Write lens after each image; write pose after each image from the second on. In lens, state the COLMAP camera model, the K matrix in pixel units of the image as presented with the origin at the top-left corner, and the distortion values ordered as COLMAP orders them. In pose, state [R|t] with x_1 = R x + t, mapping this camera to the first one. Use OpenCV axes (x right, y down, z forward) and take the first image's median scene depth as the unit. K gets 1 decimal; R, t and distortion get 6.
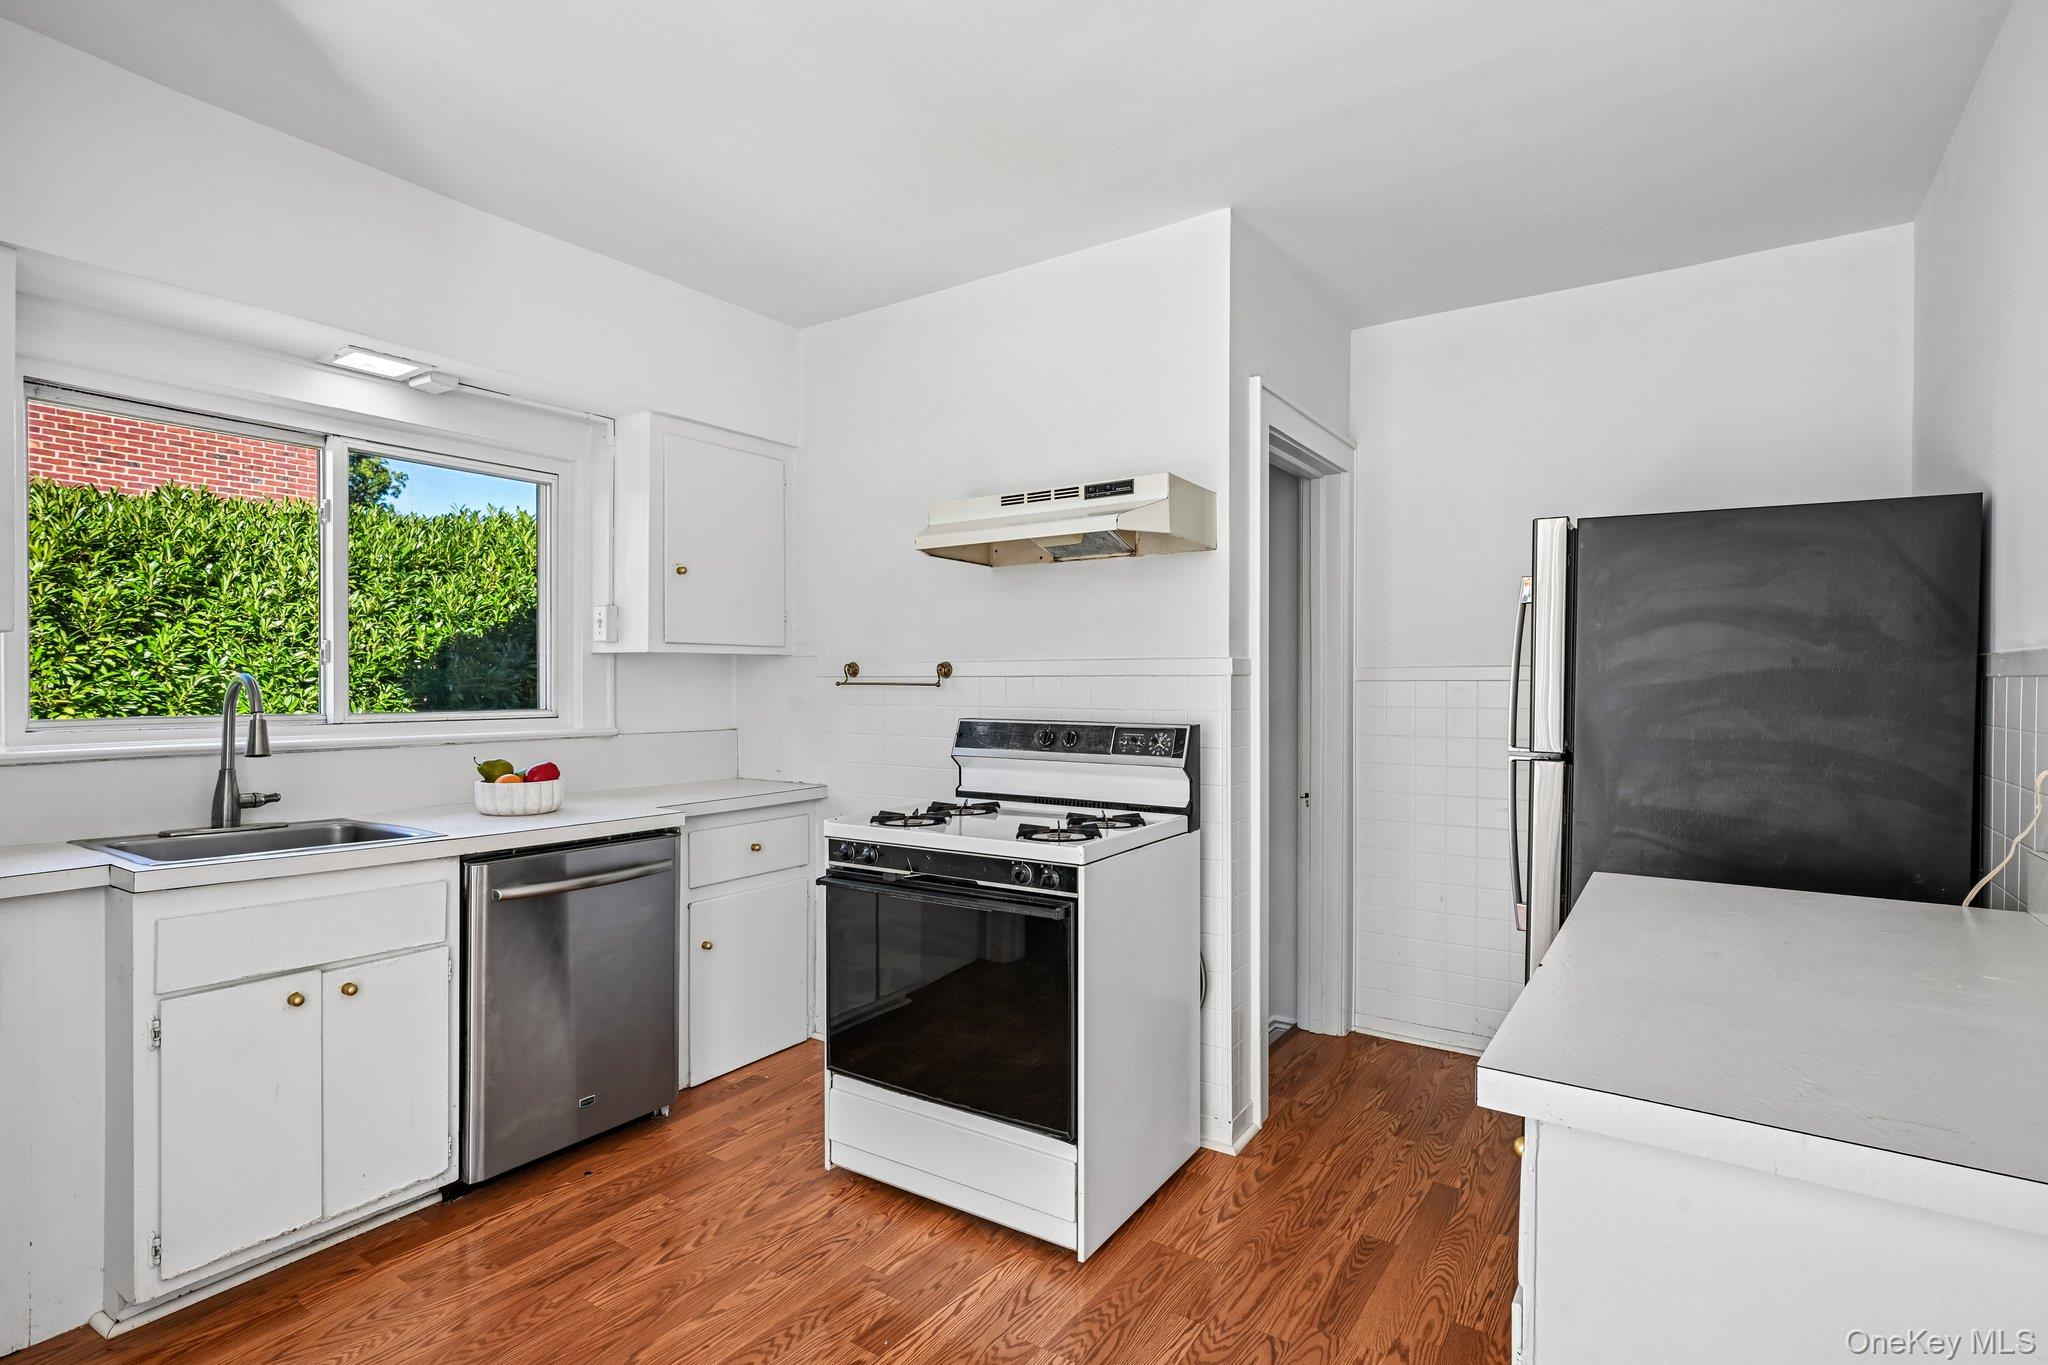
lens RADIAL K [[990.6, 0, 1028.8], [0, 990.6, 683.9], [0, 0, 1]] dist [-0.004302, -0.000574]
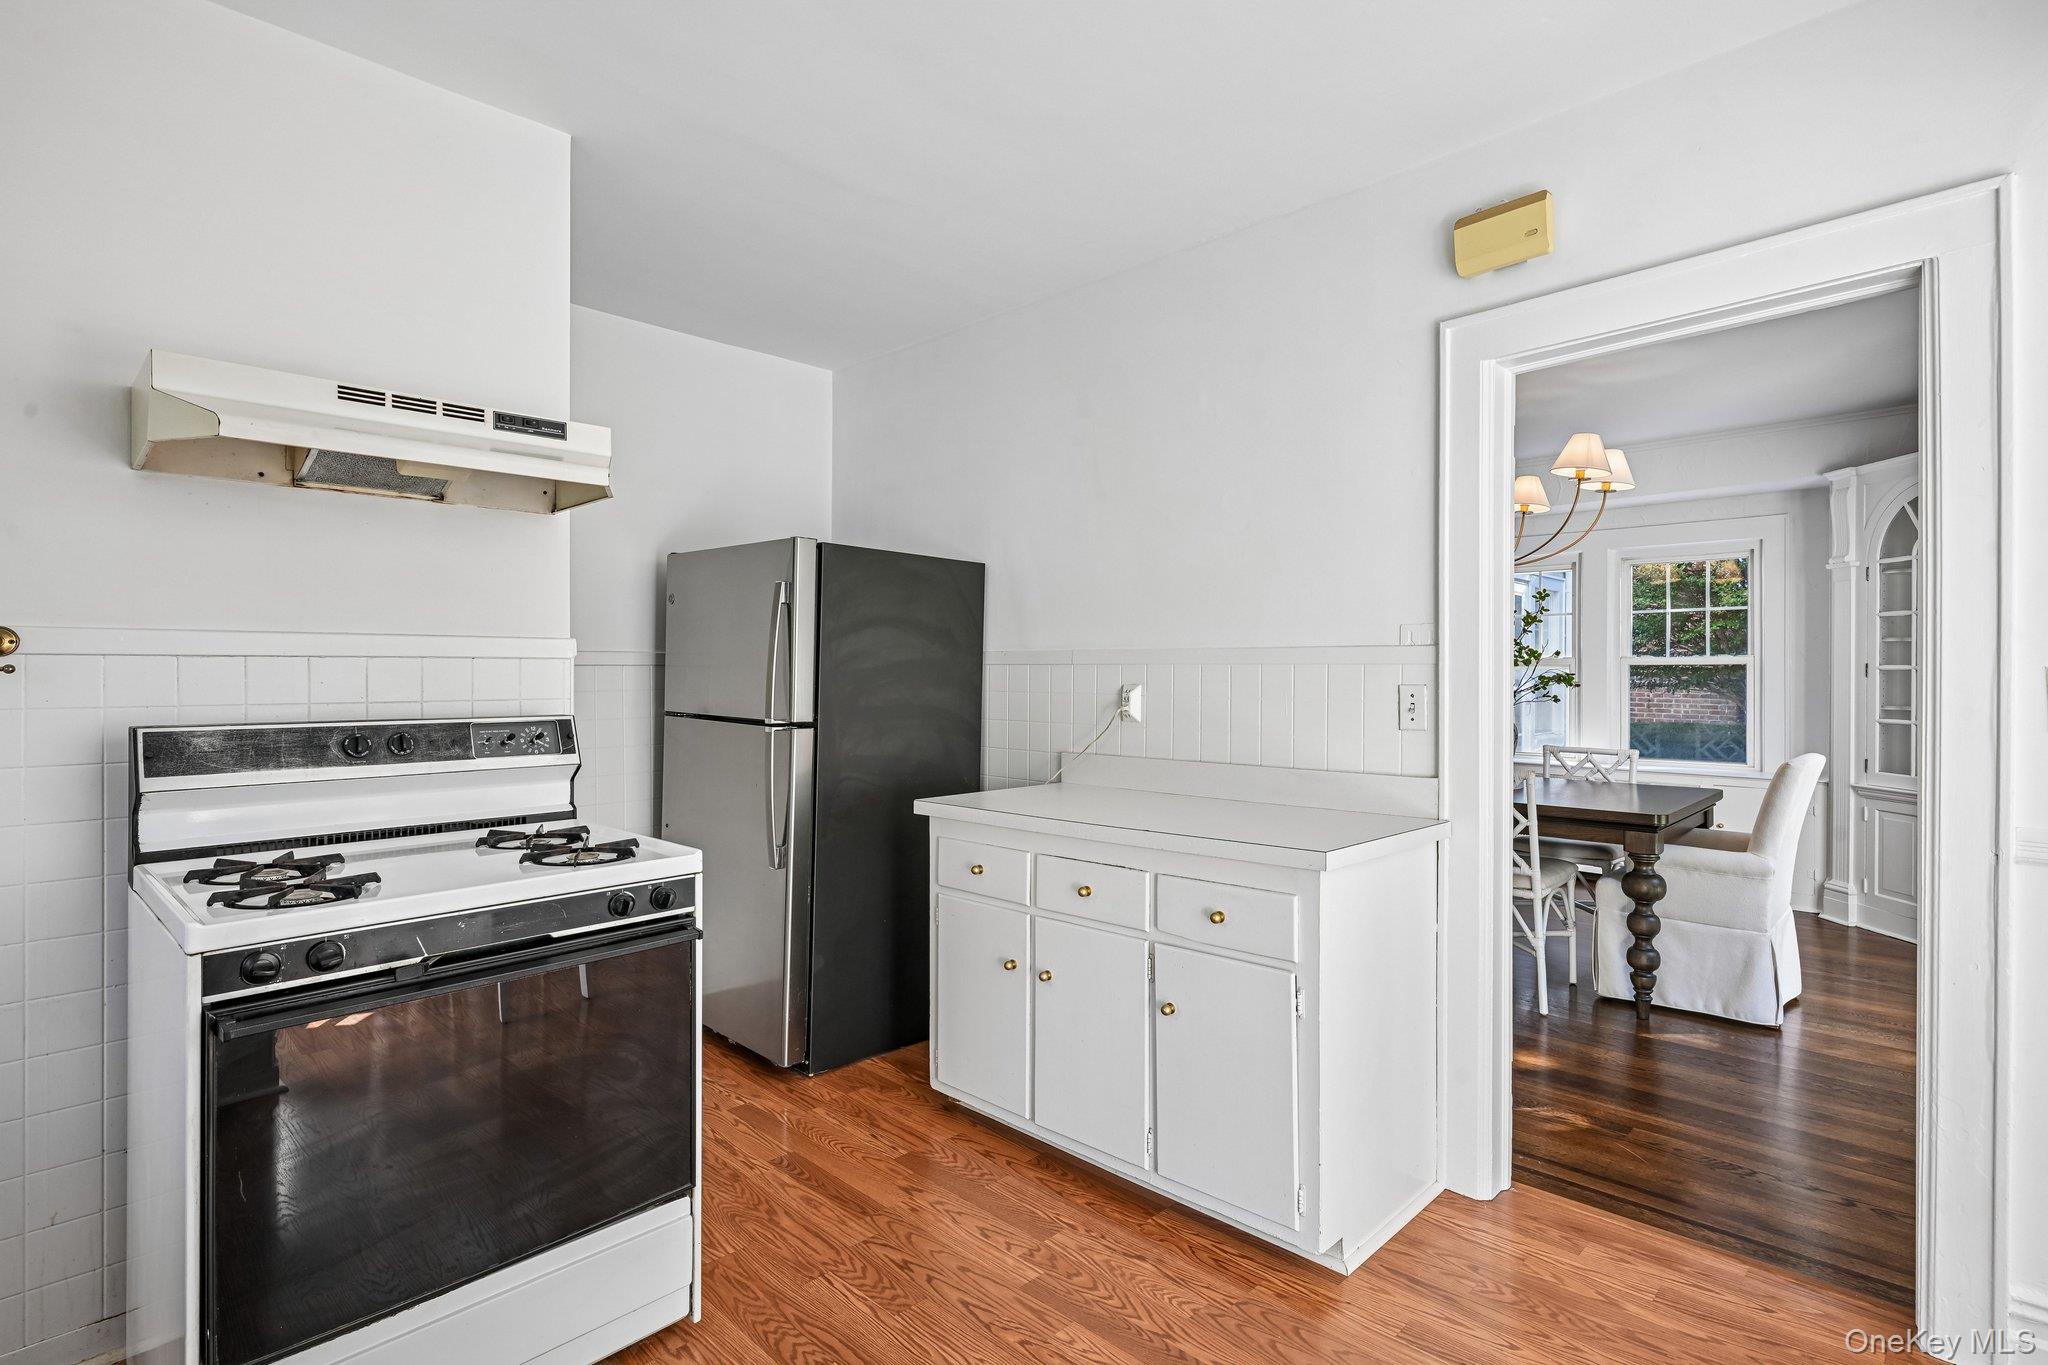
lens RADIAL K [[990.6, 0, 1019.6], [0, 990.6, 673.2], [0, 0, 1]] dist [-0.004302, -0.000574]
pose [[0.192675, -0.004929, 0.981250, -0.500908], [0.000866, 0.999988, 0.004853, 0.000638], [-0.981262, -0.000085, 0.192677, 0.362904]]
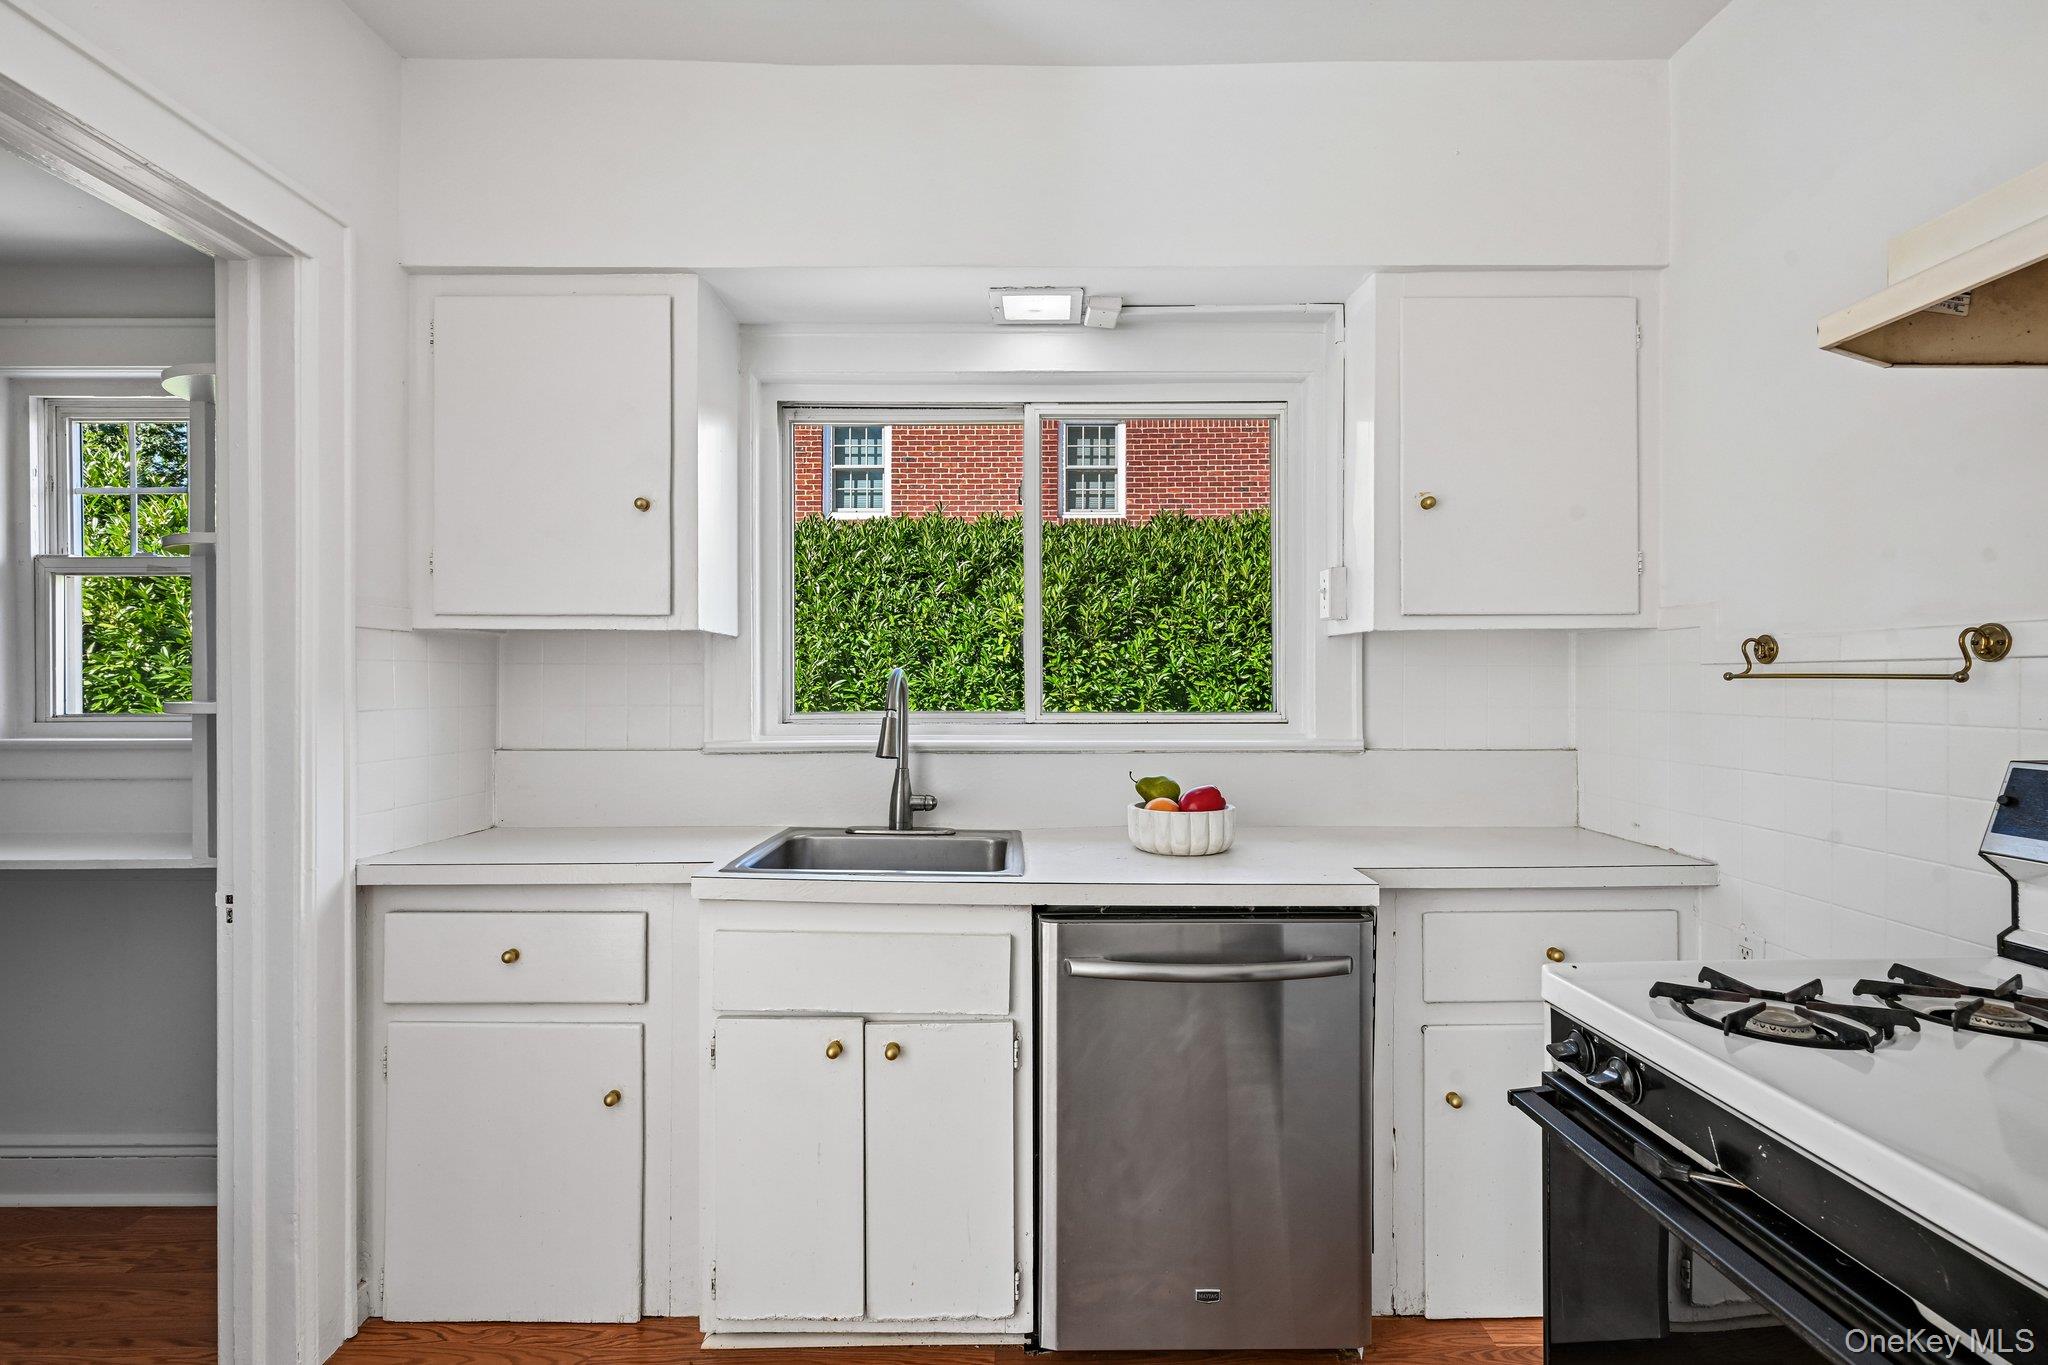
lens RADIAL K [[990.6, 0, 1010.4], [0, 990.6, 680.9], [0, 0, 1]] dist [-0.004302, -0.000574]
pose [[0.560915, -0.002300, -0.827870, 0.030850], [0.002433, 0.999996, -0.001130, 0.002079], [0.827870, -0.001380, 0.560919, 0.410319]]
